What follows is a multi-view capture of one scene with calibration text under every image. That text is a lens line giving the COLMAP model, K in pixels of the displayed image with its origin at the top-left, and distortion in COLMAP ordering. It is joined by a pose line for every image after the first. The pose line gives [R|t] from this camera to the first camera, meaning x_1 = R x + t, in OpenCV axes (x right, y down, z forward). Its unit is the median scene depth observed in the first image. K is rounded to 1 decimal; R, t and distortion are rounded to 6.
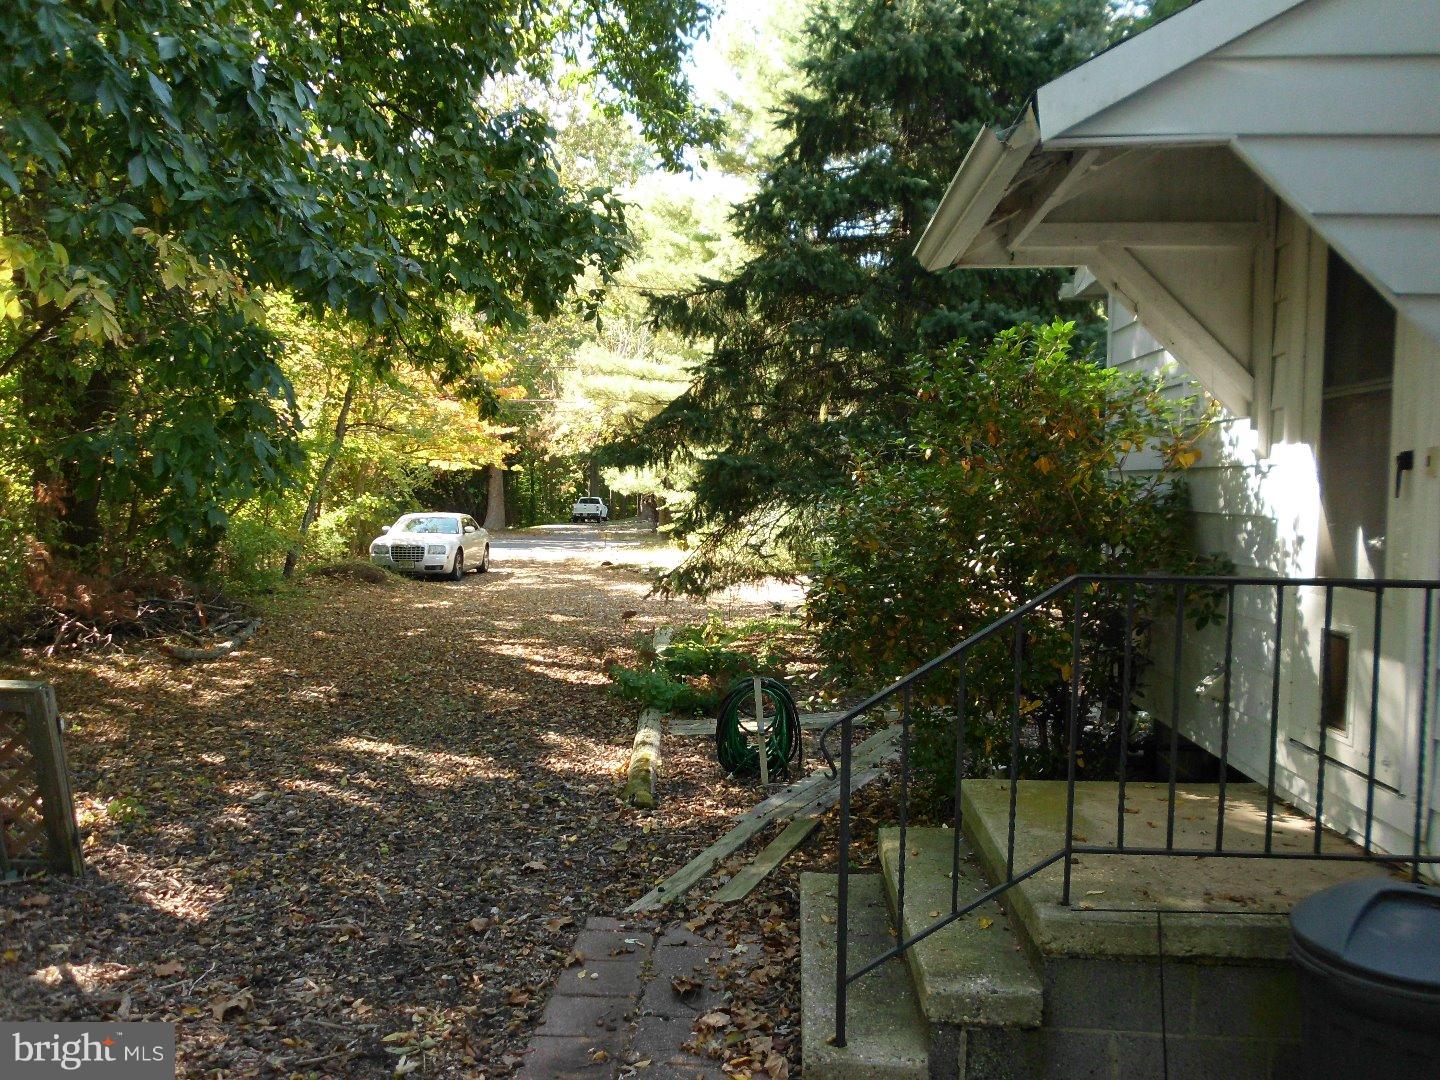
lens RADIAL K [[1200.8, 0, 719.7], [0, 1200.8, 539.8], [0, 0, 1]] dist [-0.003743, -0.002723]
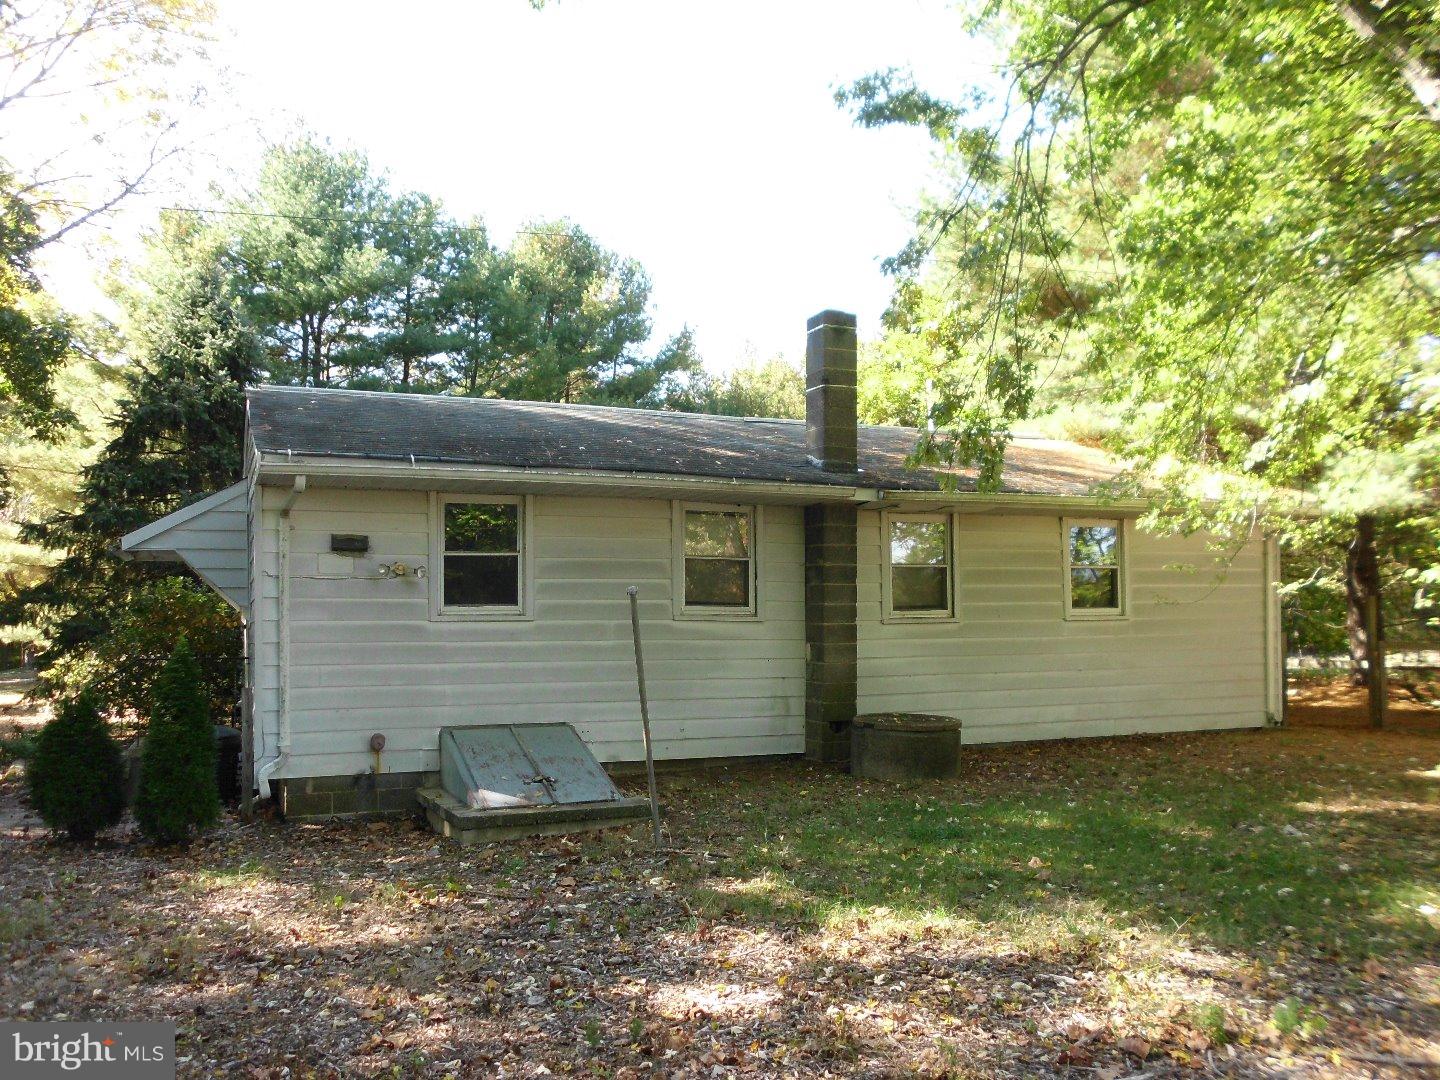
lens RADIAL K [[1200.8, 0, 725.6], [0, 1200.8, 542.7], [0, 0, 1]] dist [-0.003743, -0.002723]
pose [[0.895514, 0.000280, 0.445034, 0.183167], [0.049050, 0.993845, -0.099327, 0.089313], [-0.442322, 0.110778, 0.889988, -2.228733]]
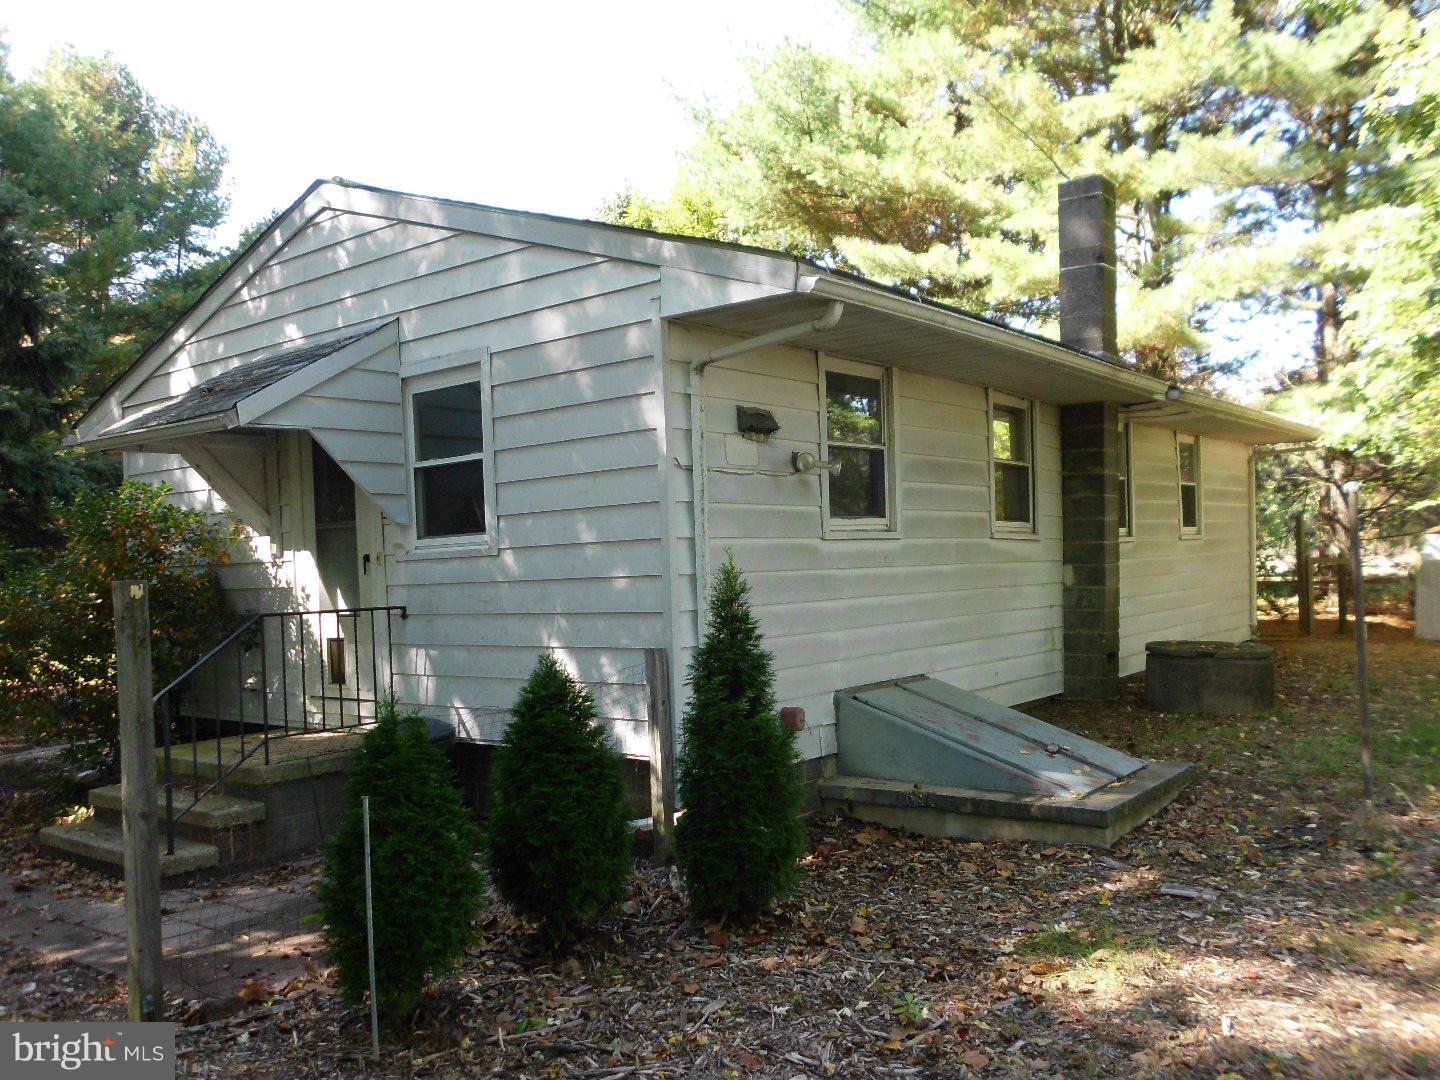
lens RADIAL K [[1200.8, 0, 718.7], [0, 1200.8, 547.8], [0, 0, 1]] dist [-0.003743, -0.002723]
pose [[0.566847, -0.031489, 0.823221, -0.717926], [0.081874, 0.996475, -0.018259, 0.009425], [-0.819745, 0.077750, 0.567427, -0.664668]]
